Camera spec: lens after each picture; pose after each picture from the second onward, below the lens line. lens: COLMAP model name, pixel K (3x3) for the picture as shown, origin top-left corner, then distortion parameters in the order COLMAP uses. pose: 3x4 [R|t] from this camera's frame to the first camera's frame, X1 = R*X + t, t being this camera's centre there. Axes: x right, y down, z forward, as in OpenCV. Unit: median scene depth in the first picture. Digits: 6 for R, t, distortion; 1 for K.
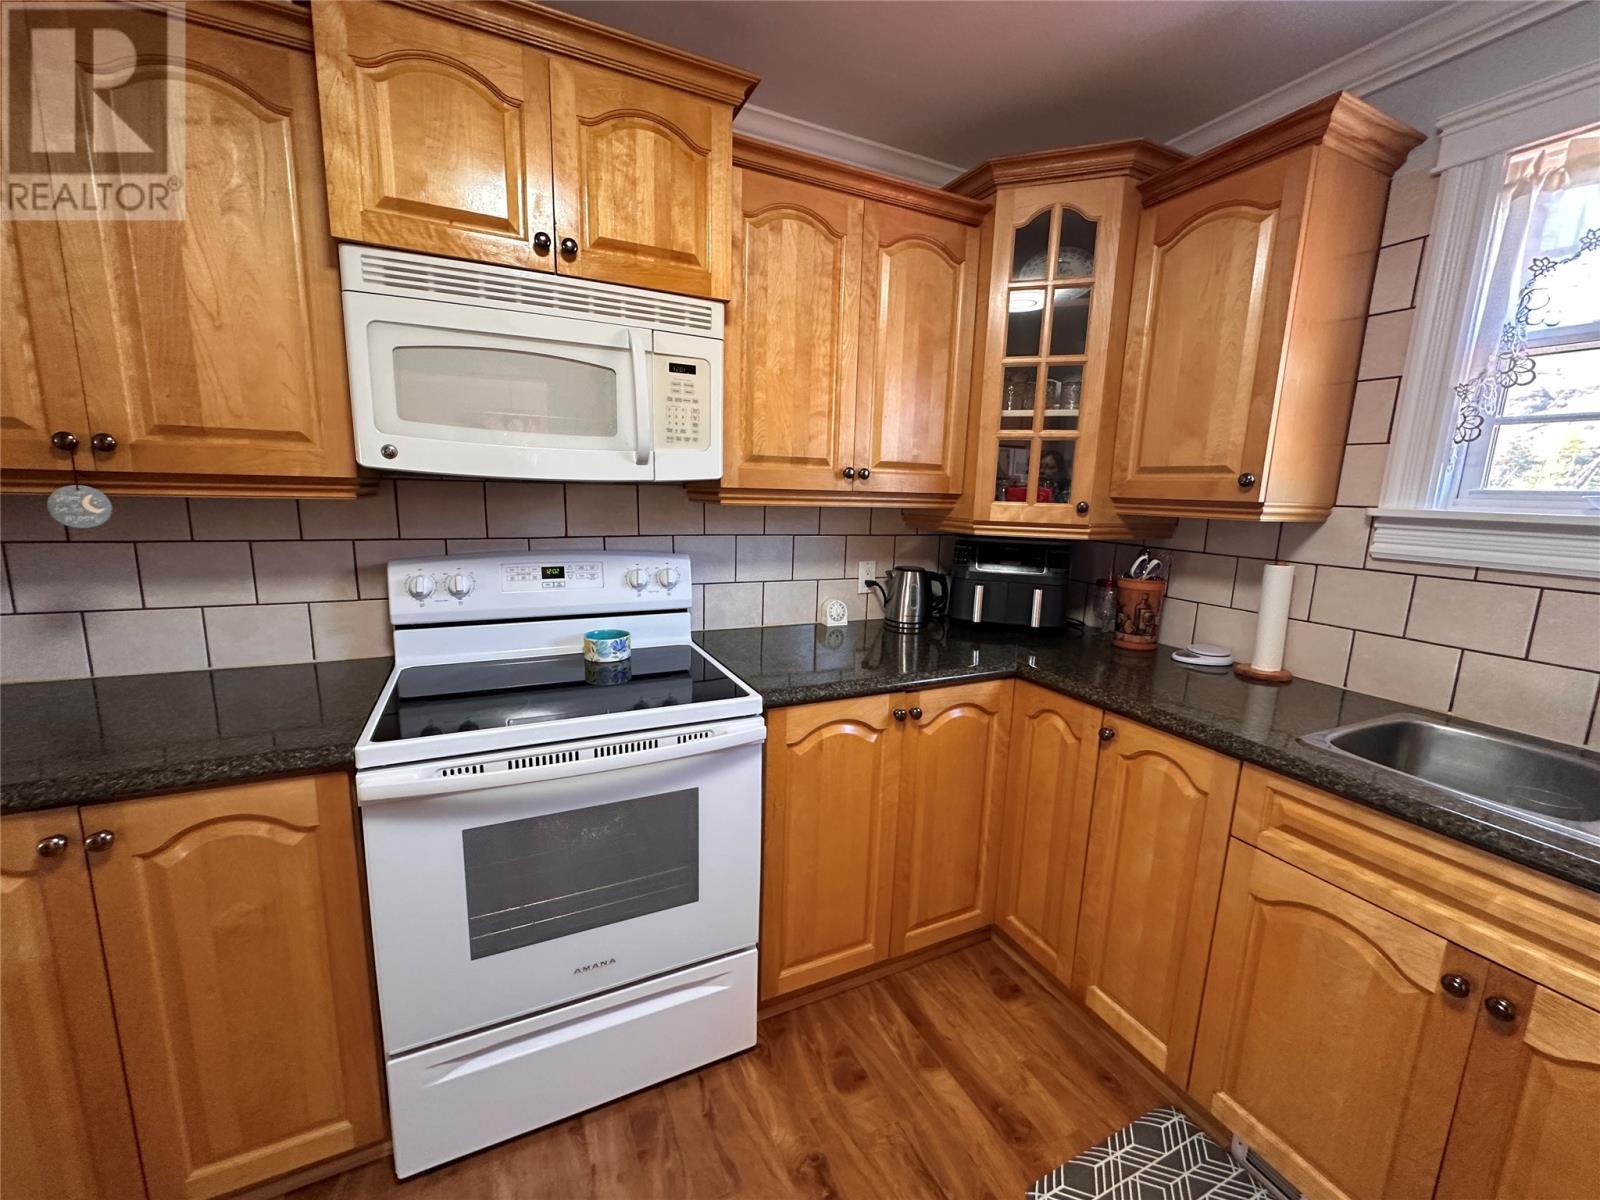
lens RADIAL K [[638.4, 0, 799.8], [0, 638.4, 598.9], [0, 0, 1]] dist [-0.001426, -0.000144]
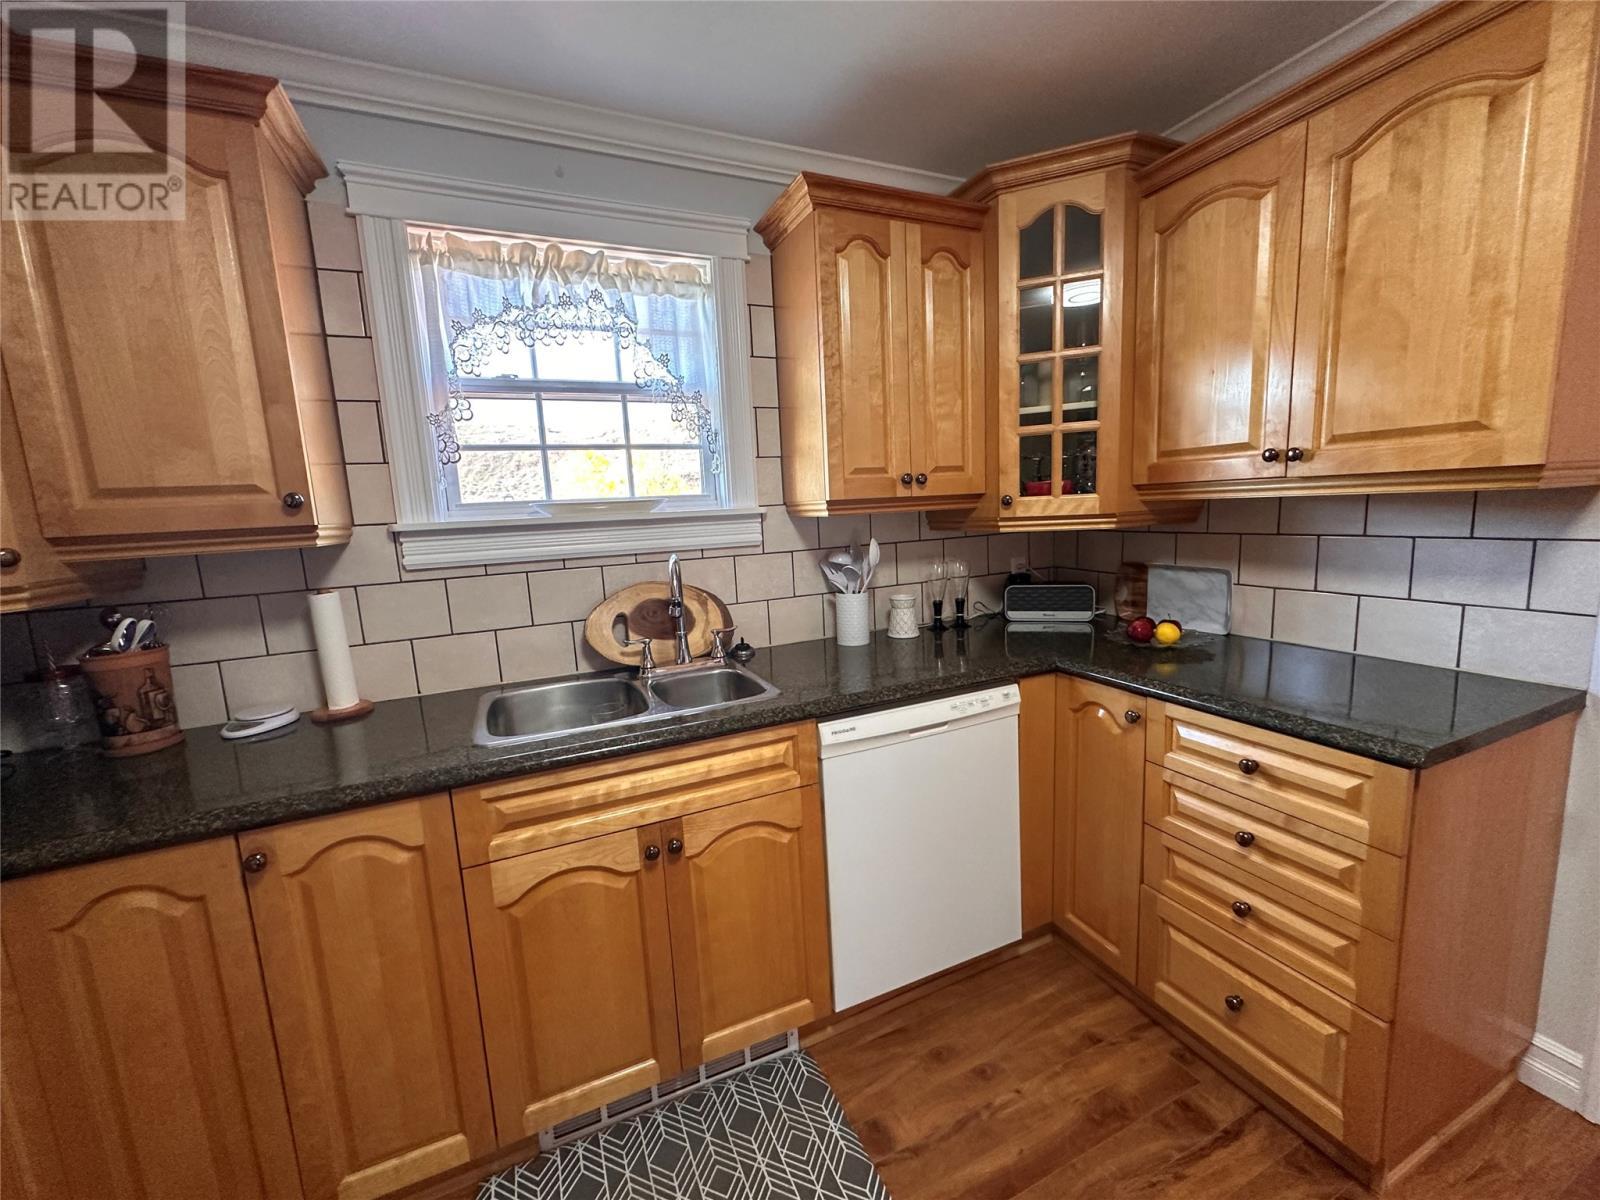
lens RADIAL K [[638.4, 0, 799.8], [0, 638.4, 598.9], [0, 0, 1]] dist [-0.001426, -0.000144]
pose [[0.028975, -0.176680, 0.983842, -0.134295], [0.222087, 0.960792, 0.166000, -0.047788], [-0.974596, 0.213689, 0.067078, 0.289366]]
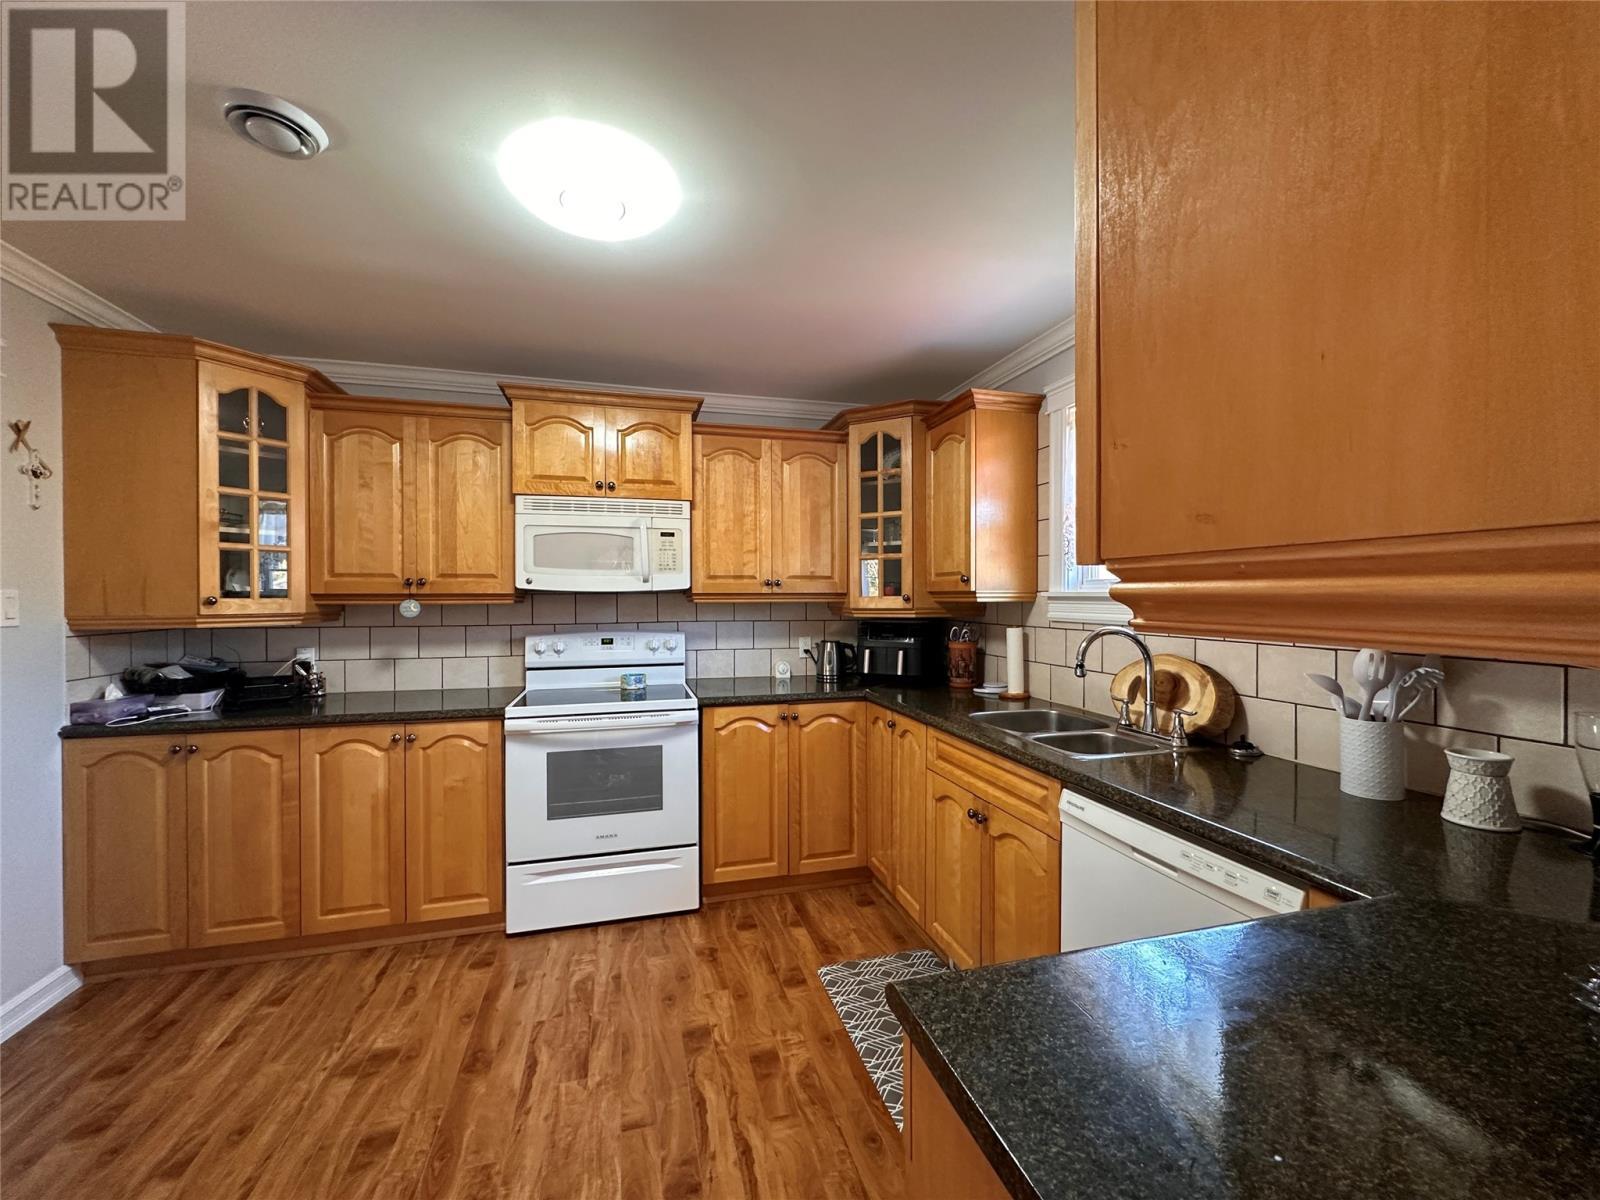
lens RADIAL K [[638.4, 0, 799.8], [0, 638.4, 598.9], [0, 0, 1]] dist [-0.001426, -0.000144]
pose [[0.983776, -0.031479, -0.176619, 0.524326], [0.000780, 0.985227, -0.171252, 0.164364], [0.179400, 0.168336, 0.969267, -0.757333]]
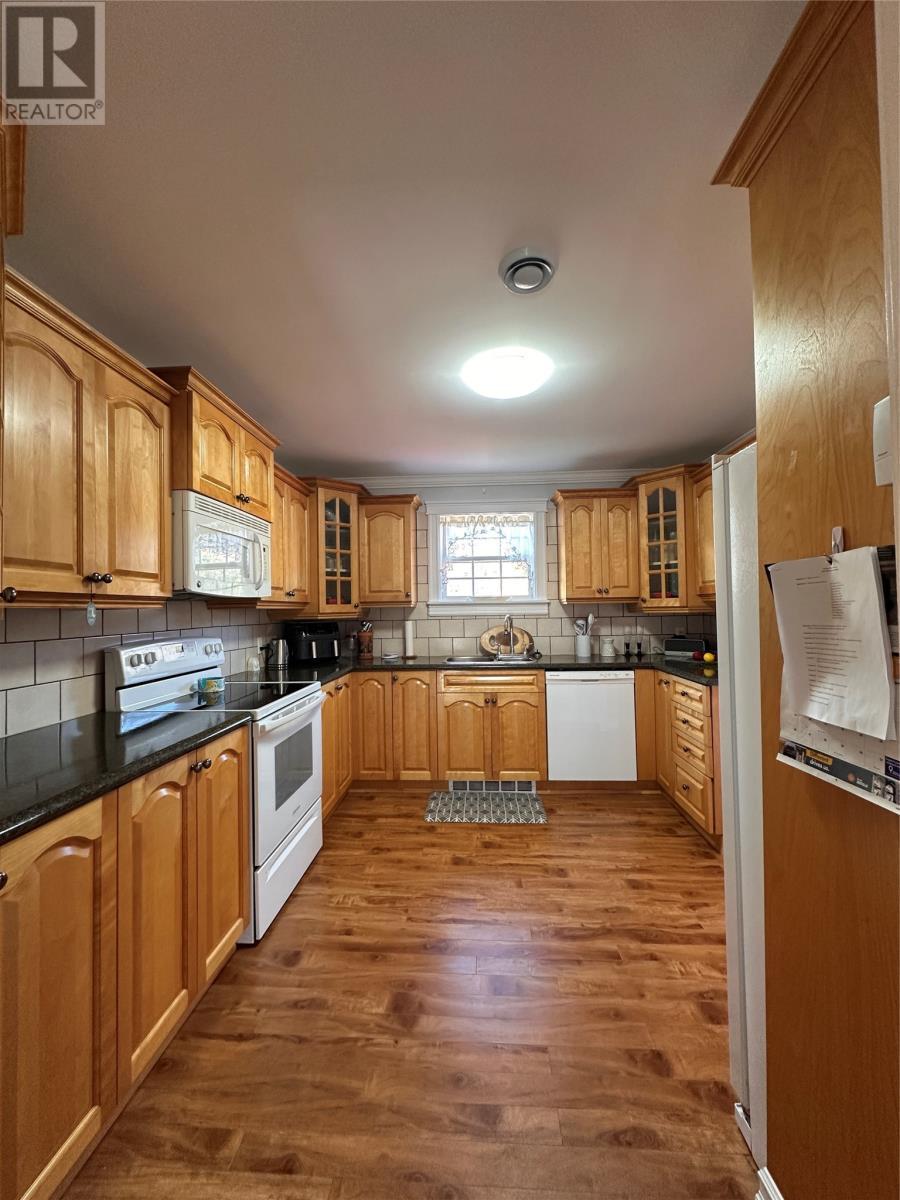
lens RADIAL K [[478.8, 0, 450.0], [0, 478.8, 600.0], [0, 0, 1]] dist [-0.001426, -0.000144]
pose [[0.487078, -0.019391, 0.873143, -1.263380], [0.181619, 0.980146, -0.079548, 0.073216], [-0.854266, 0.197325, 0.480929, -0.343817]]
